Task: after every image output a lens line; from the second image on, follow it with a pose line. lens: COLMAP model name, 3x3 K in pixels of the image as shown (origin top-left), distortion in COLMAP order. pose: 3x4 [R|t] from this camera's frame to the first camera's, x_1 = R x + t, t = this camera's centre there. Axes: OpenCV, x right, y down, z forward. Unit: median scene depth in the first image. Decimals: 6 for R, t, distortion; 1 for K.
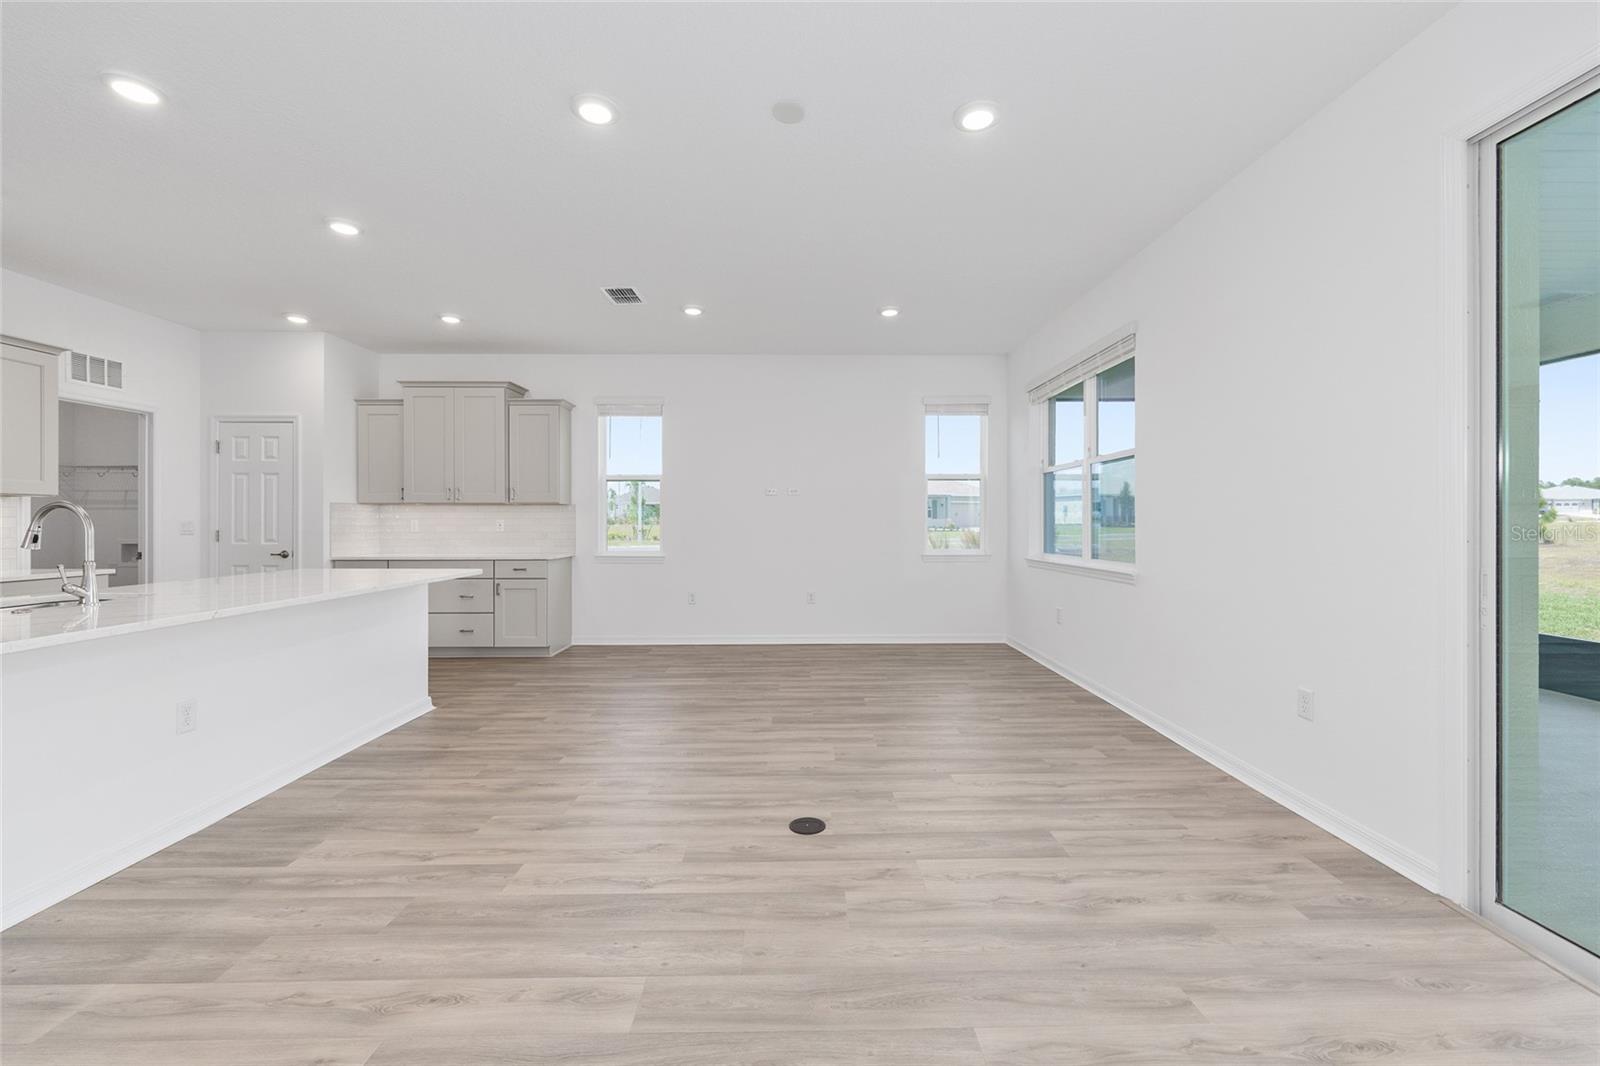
lens RADIAL K [[646.7, 0, 802.6], [0, 646.7, 540.2], [0, 0, 1]] dist [0.001150, 0.000025]
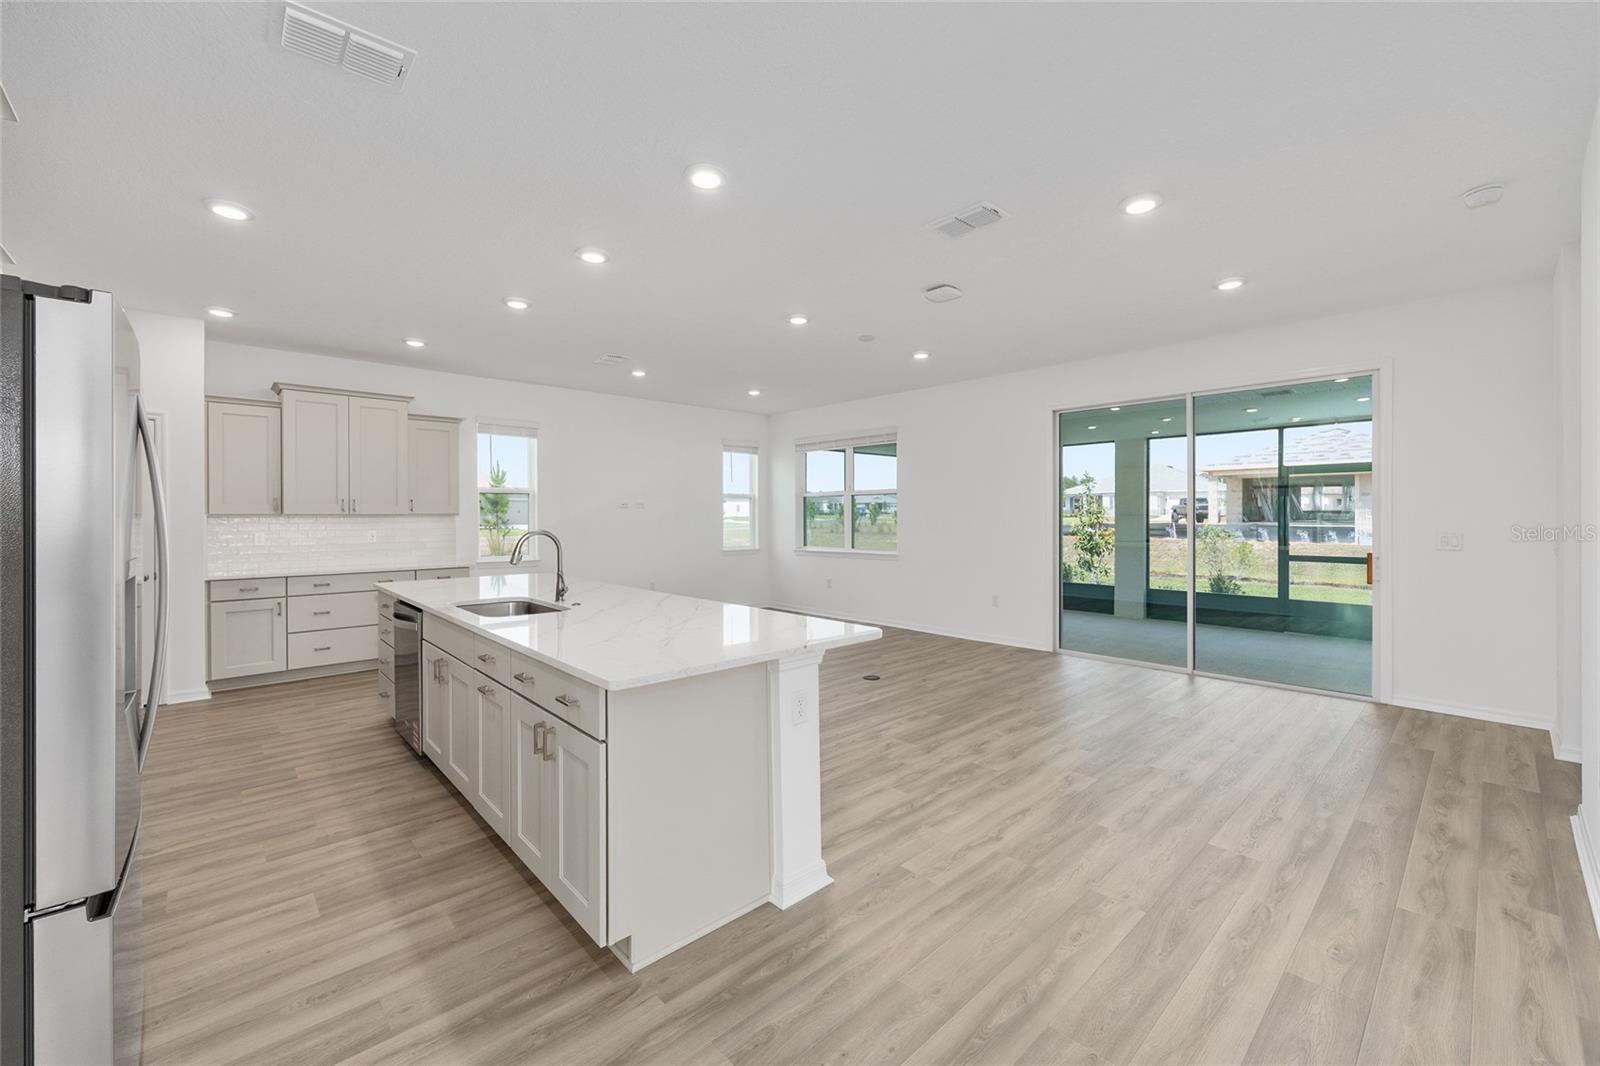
lens RADIAL K [[637.8, 0, 803.9], [0, 637.8, 521.2], [0, 0, 1]] dist [-0.000748, -0.000107]
pose [[0.747706, -0.007622, 0.663986, -0.706857], [0.024135, 0.999585, -0.015704, -0.016368], [-0.663591, 0.027767, 0.747580, -0.189425]]
